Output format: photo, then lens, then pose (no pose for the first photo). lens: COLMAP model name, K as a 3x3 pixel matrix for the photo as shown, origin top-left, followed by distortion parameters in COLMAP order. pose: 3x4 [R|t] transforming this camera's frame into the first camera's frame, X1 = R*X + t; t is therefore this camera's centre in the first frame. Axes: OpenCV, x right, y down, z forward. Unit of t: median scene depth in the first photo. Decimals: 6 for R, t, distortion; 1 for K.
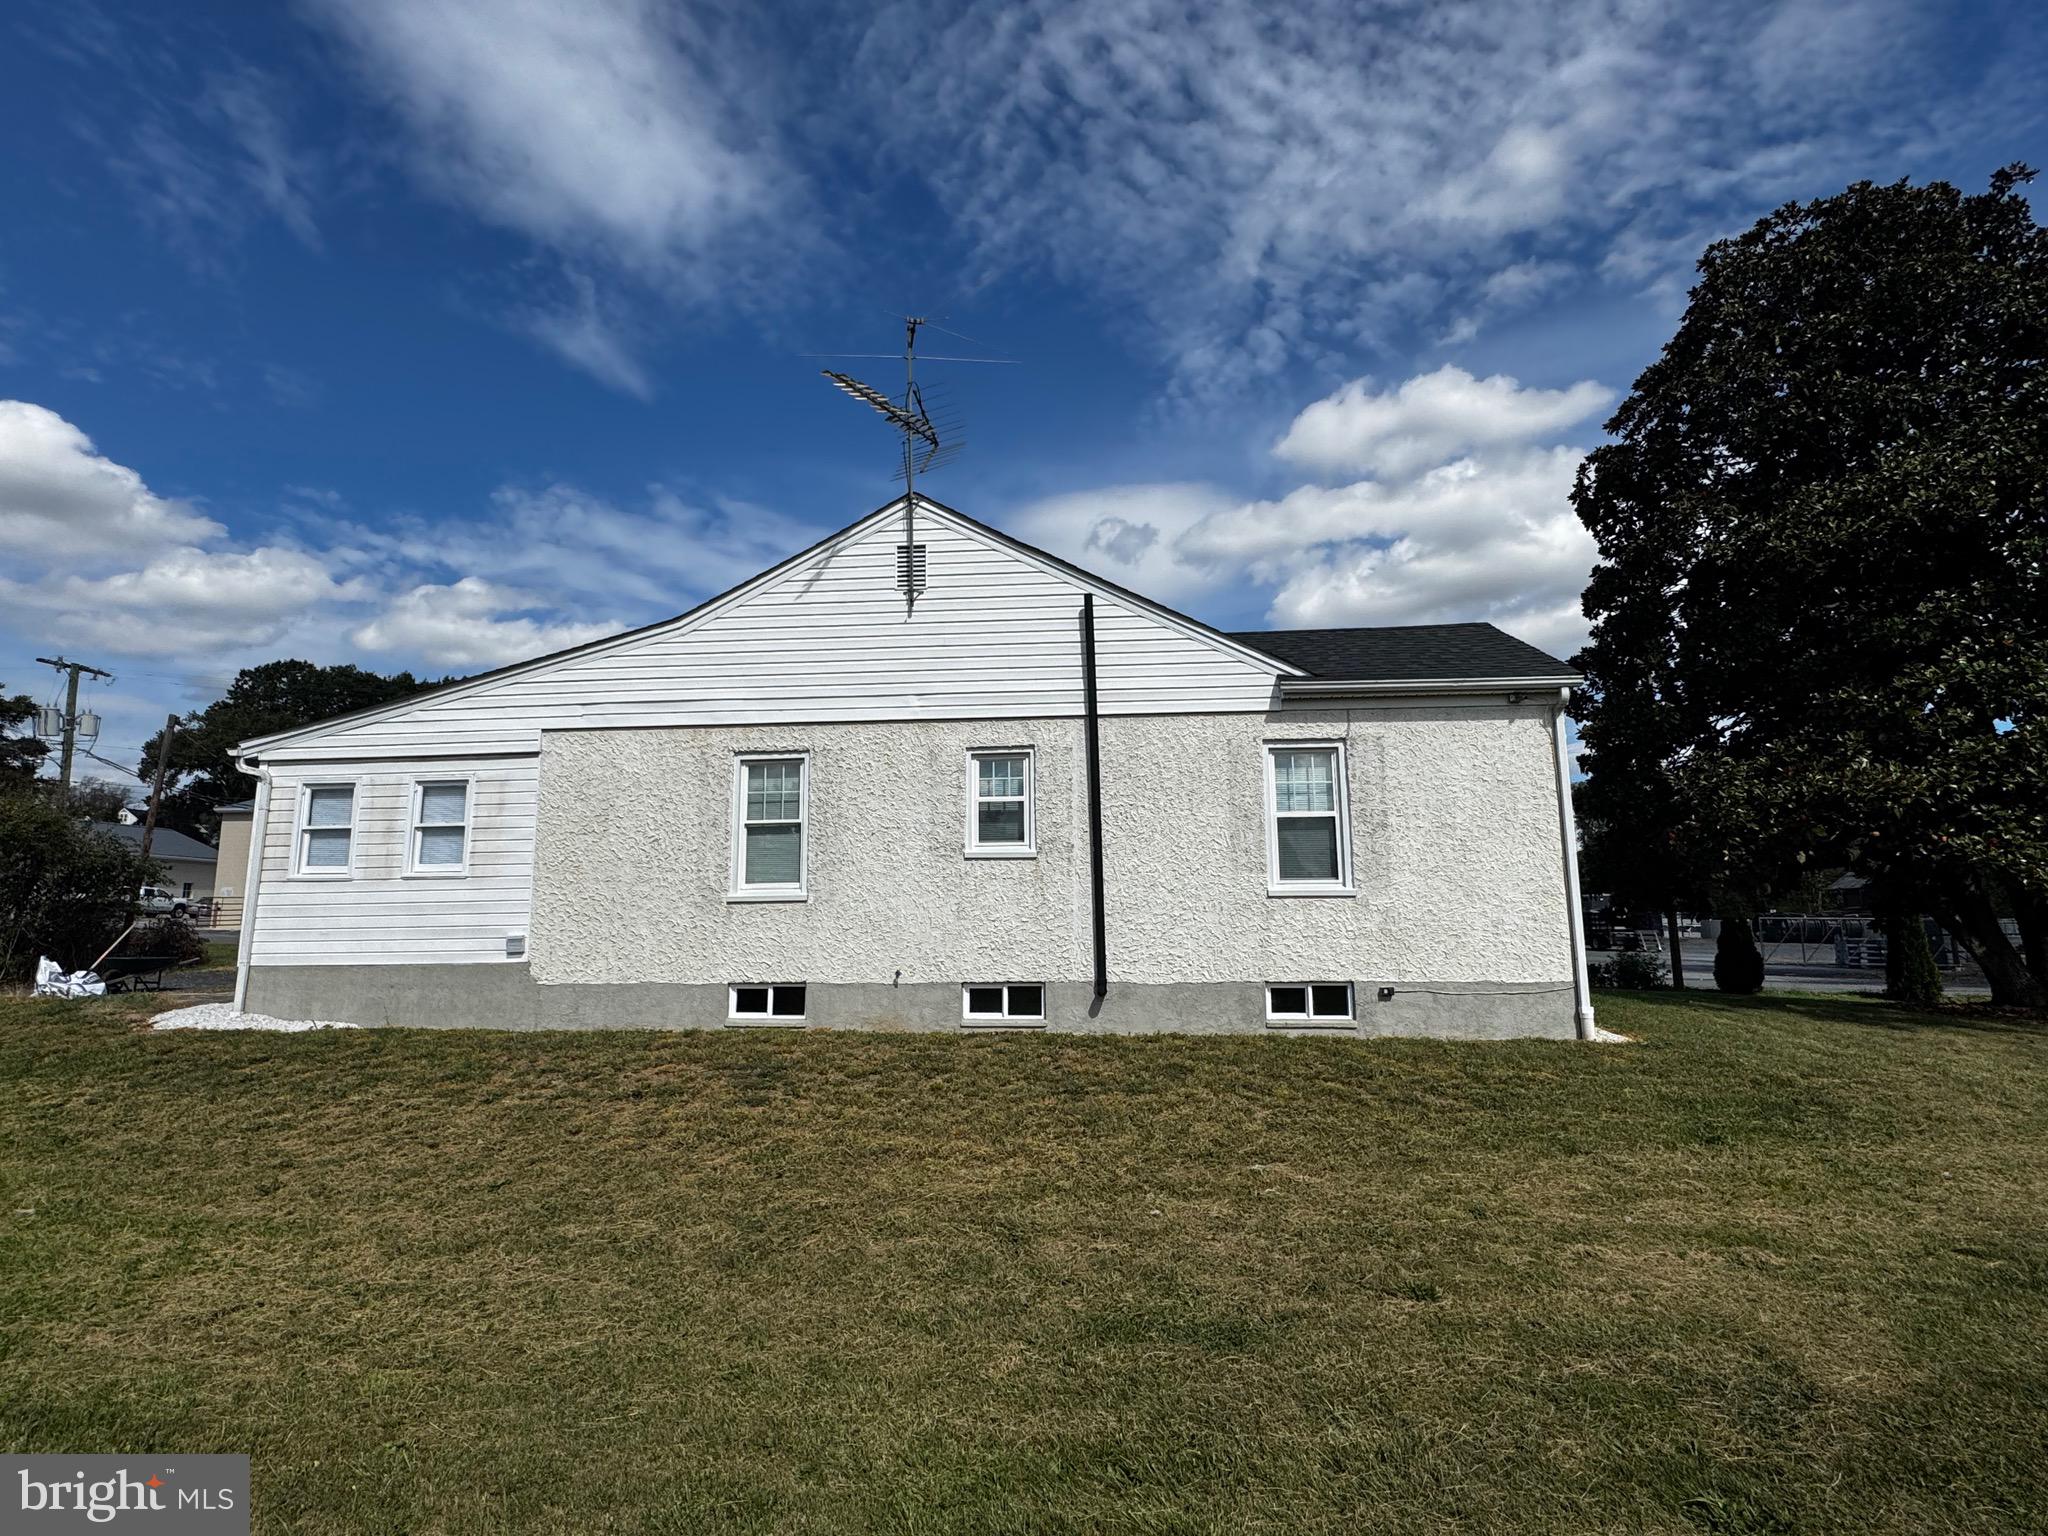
lens RADIAL K [[1022.5, 0, 1026.6], [0, 1022.5, 769.8], [0, 0, 1]] dist [0.007680, -0.000409]
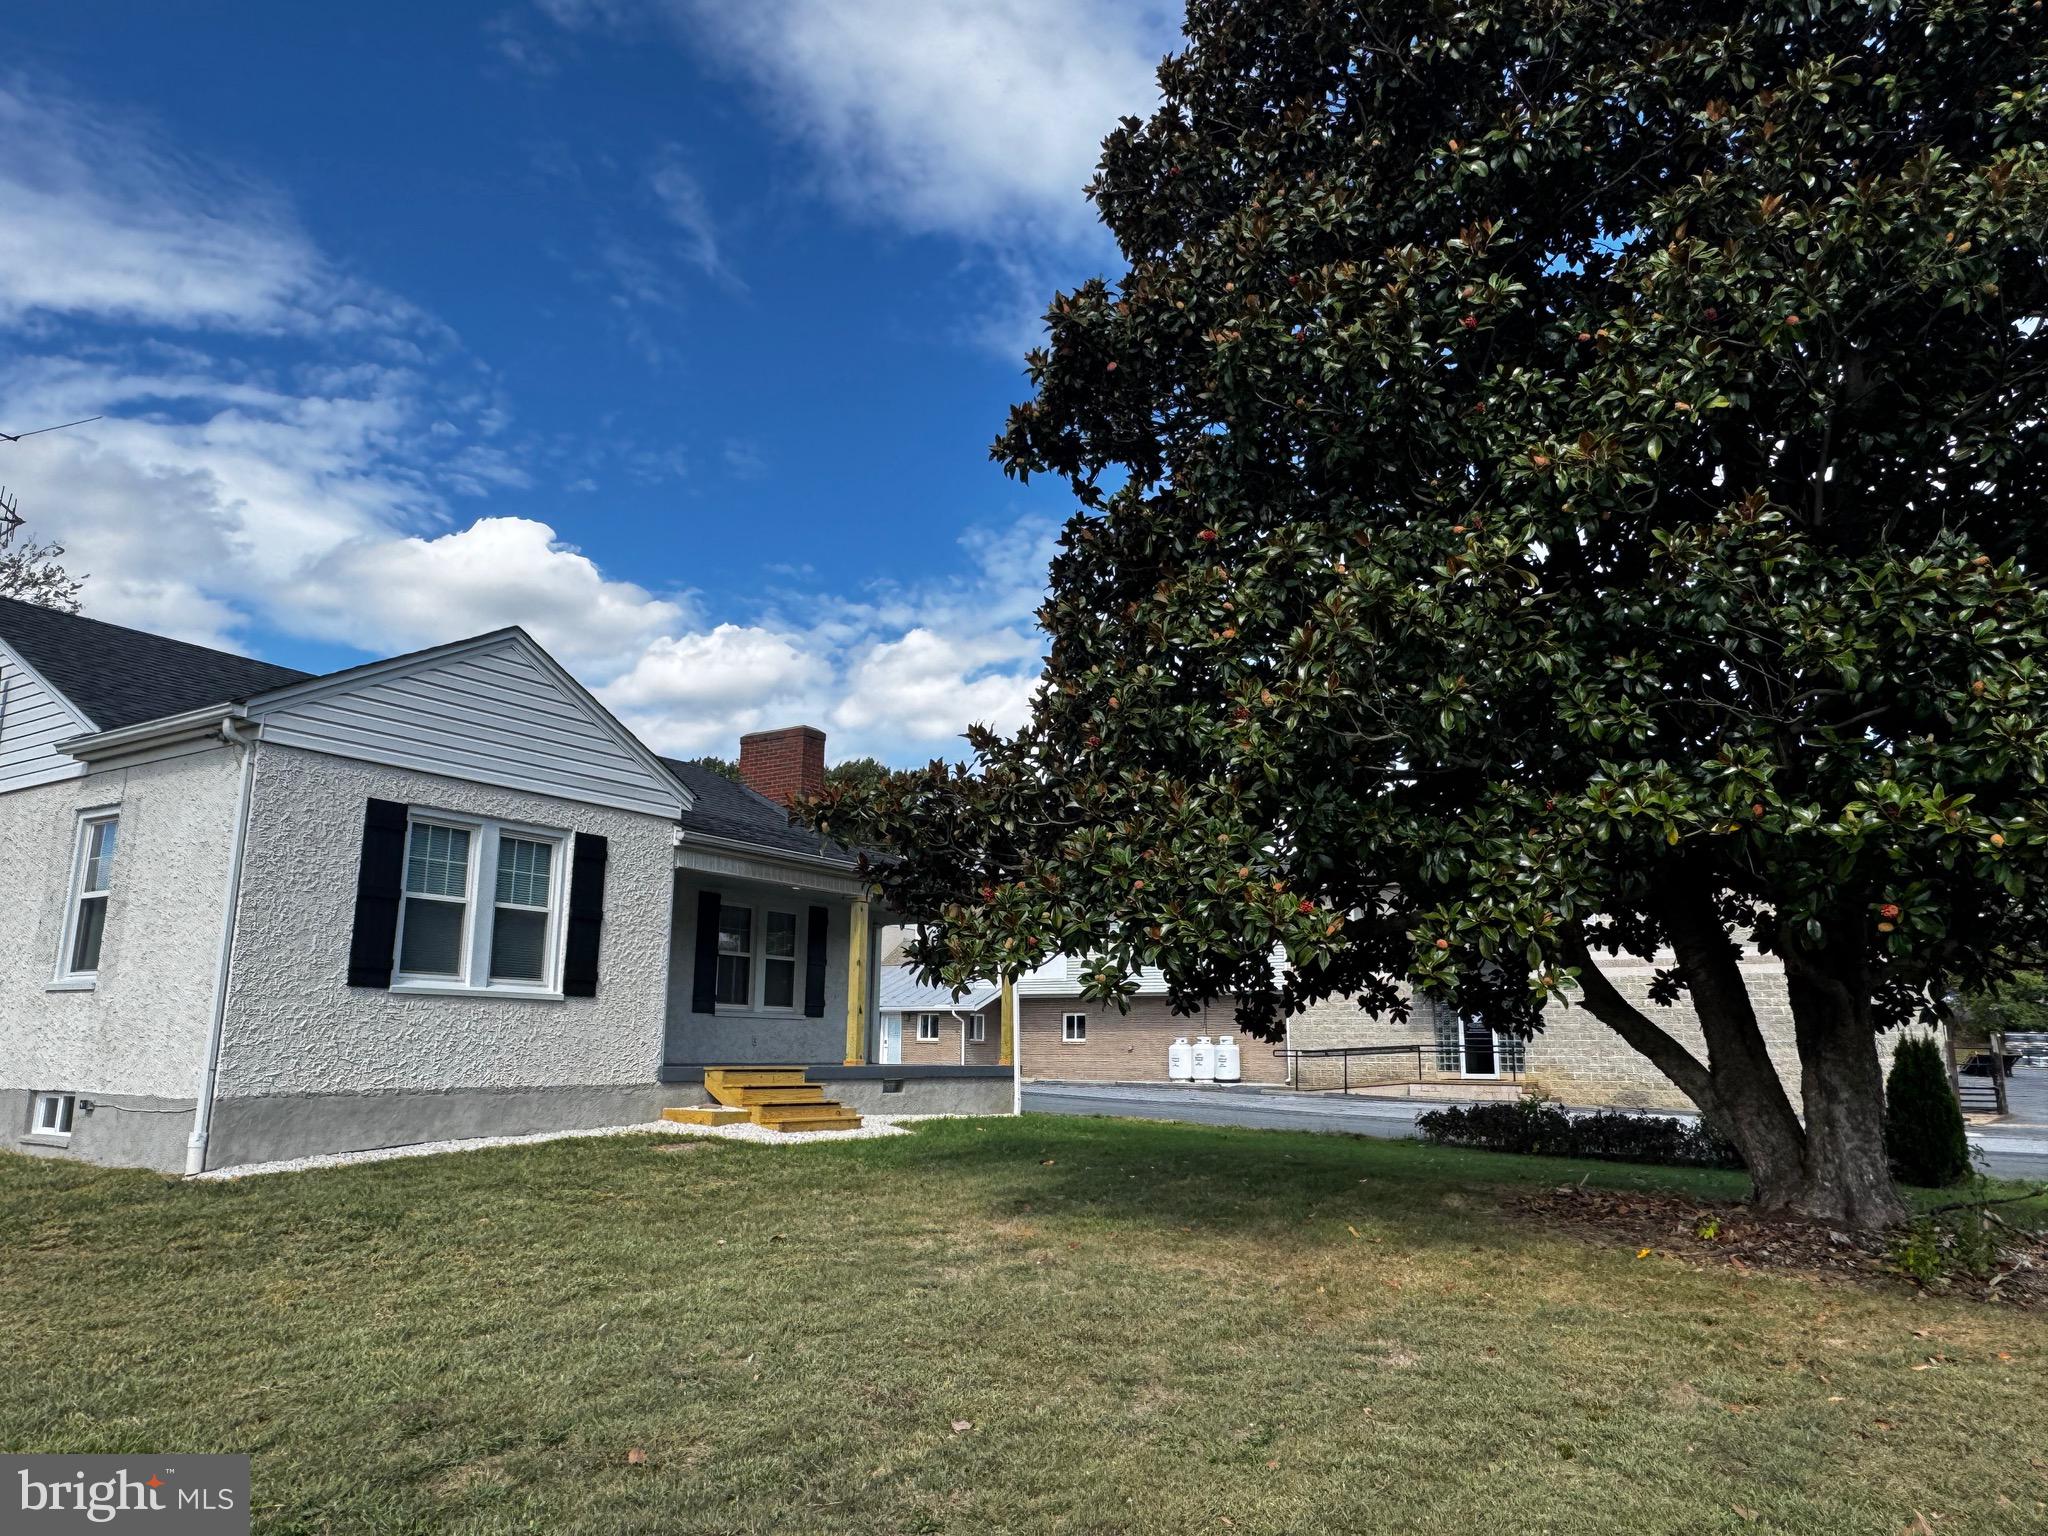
lens RADIAL K [[1412.7, 0, 1046.7], [0, 1412.7, 768.6], [0, 0, 1]] dist [0.002159, 0.013351]
pose [[0.880073, -0.077312, -0.468502, 0.103064], [0.051196, 0.996354, -0.068246, 0.003998], [0.472070, 0.036076, 0.880822, 0.021732]]
